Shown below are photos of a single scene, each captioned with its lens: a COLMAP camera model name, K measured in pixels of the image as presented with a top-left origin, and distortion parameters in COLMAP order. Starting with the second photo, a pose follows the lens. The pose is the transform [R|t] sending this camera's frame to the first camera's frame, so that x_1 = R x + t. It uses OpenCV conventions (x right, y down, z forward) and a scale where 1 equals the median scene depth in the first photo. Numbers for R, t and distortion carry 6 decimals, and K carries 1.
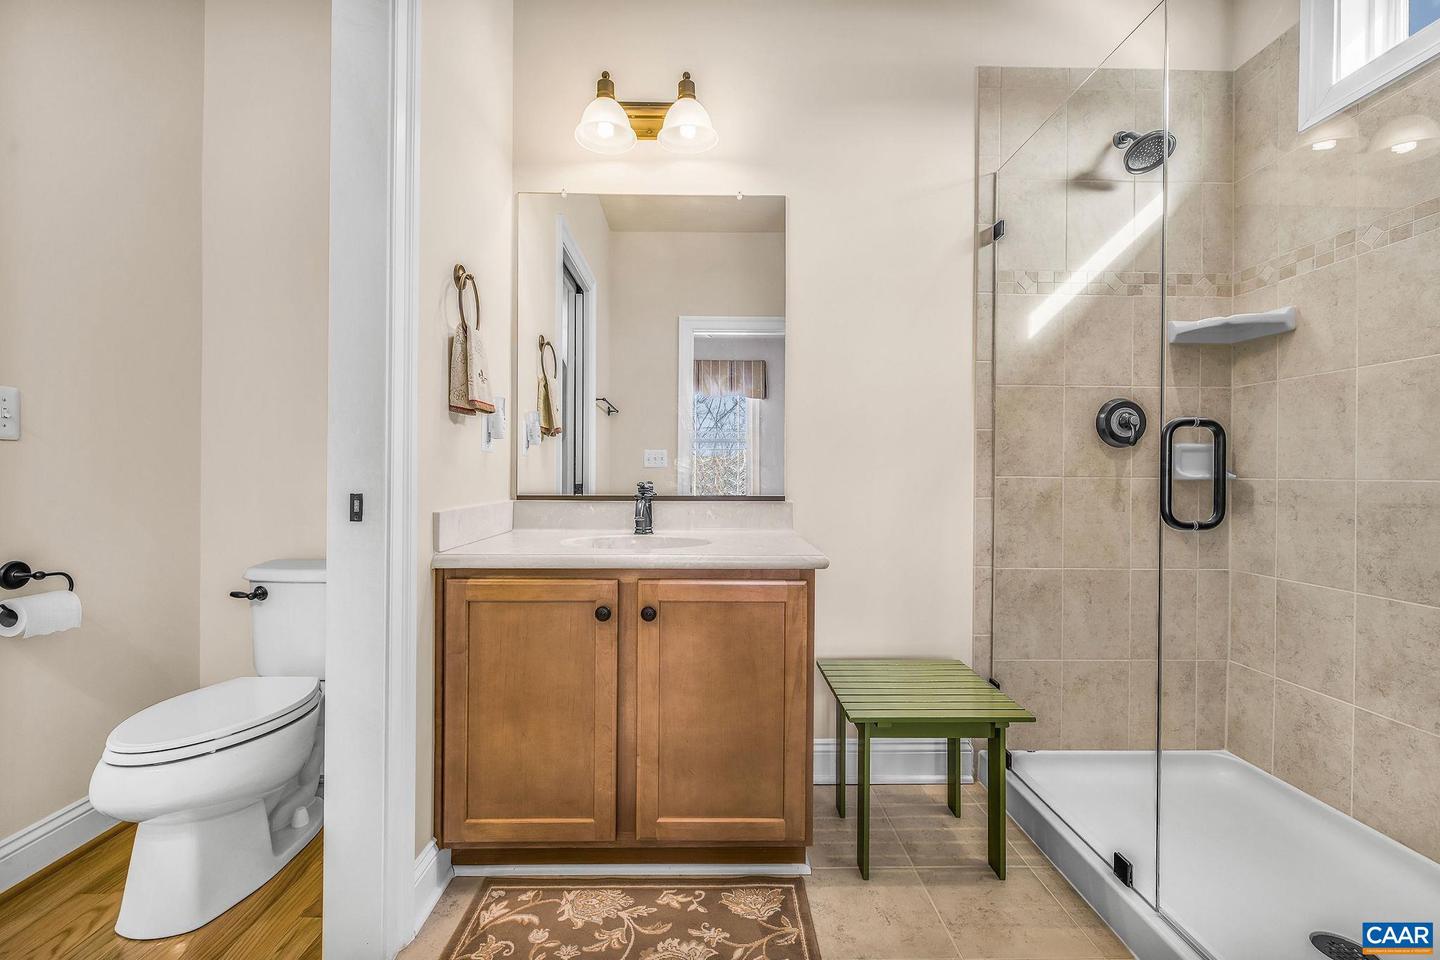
lens RADIAL K [[615.5, 0, 715.3], [0, 615.5, 471.6], [0, 0, 1]] dist [0.000441, -0.000098]
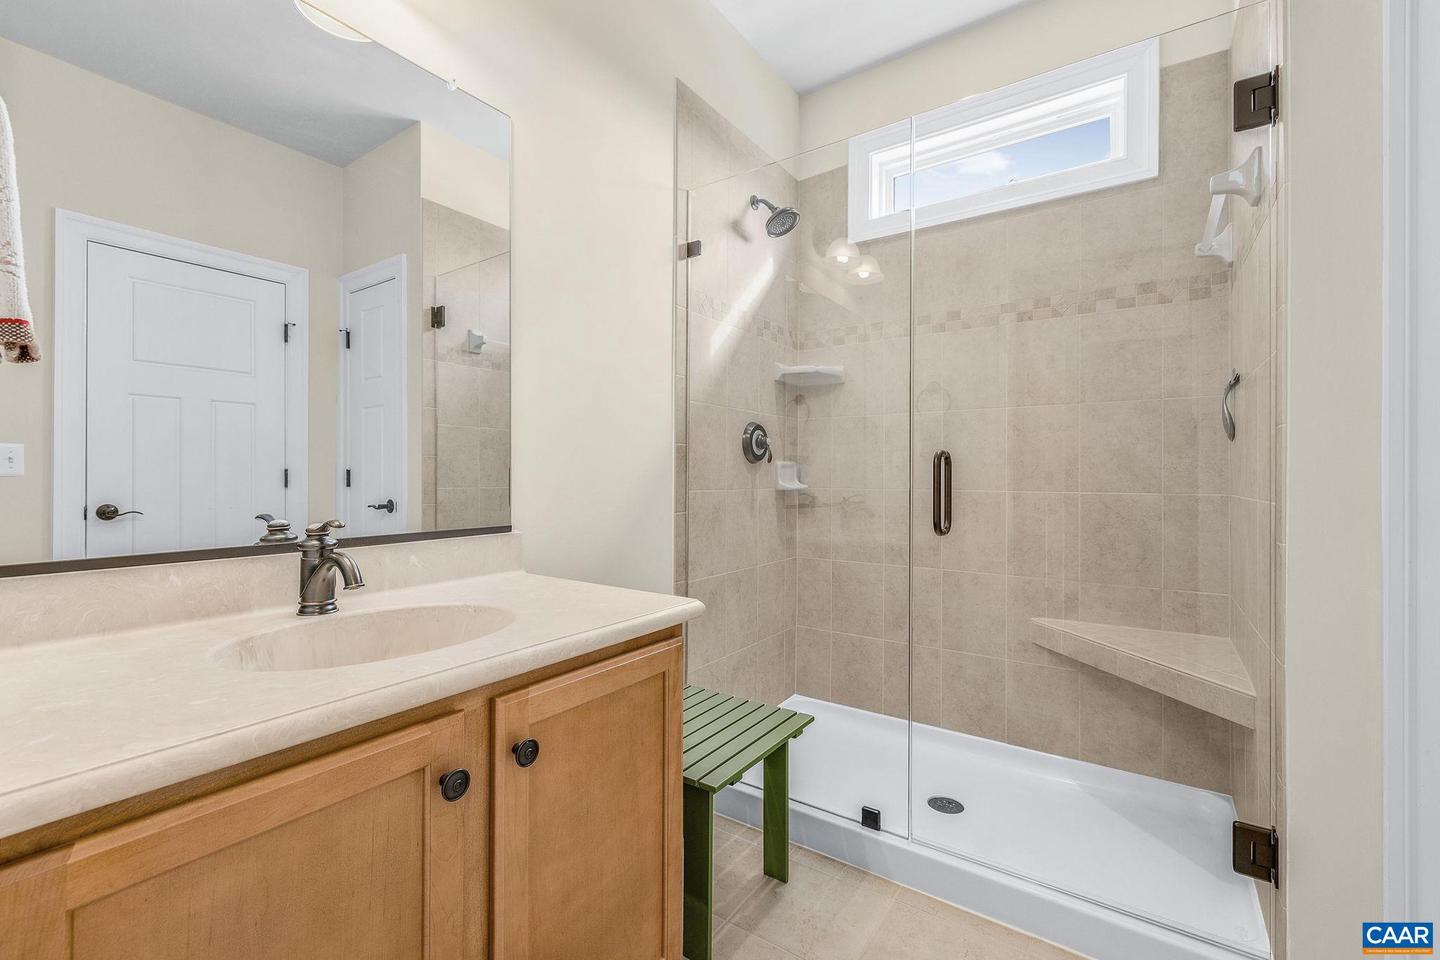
lens RADIAL K [[615.5, 0, 715.3], [0, 615.5, 471.6], [0, 0, 1]] dist [0.000441, -0.000098]
pose [[0.582435, -0.000283, 0.812877, -0.344376], [0.000840, 1.000000, -0.000253, -0.023871], [-0.812877, 0.000830, 0.582435, 0.377391]]
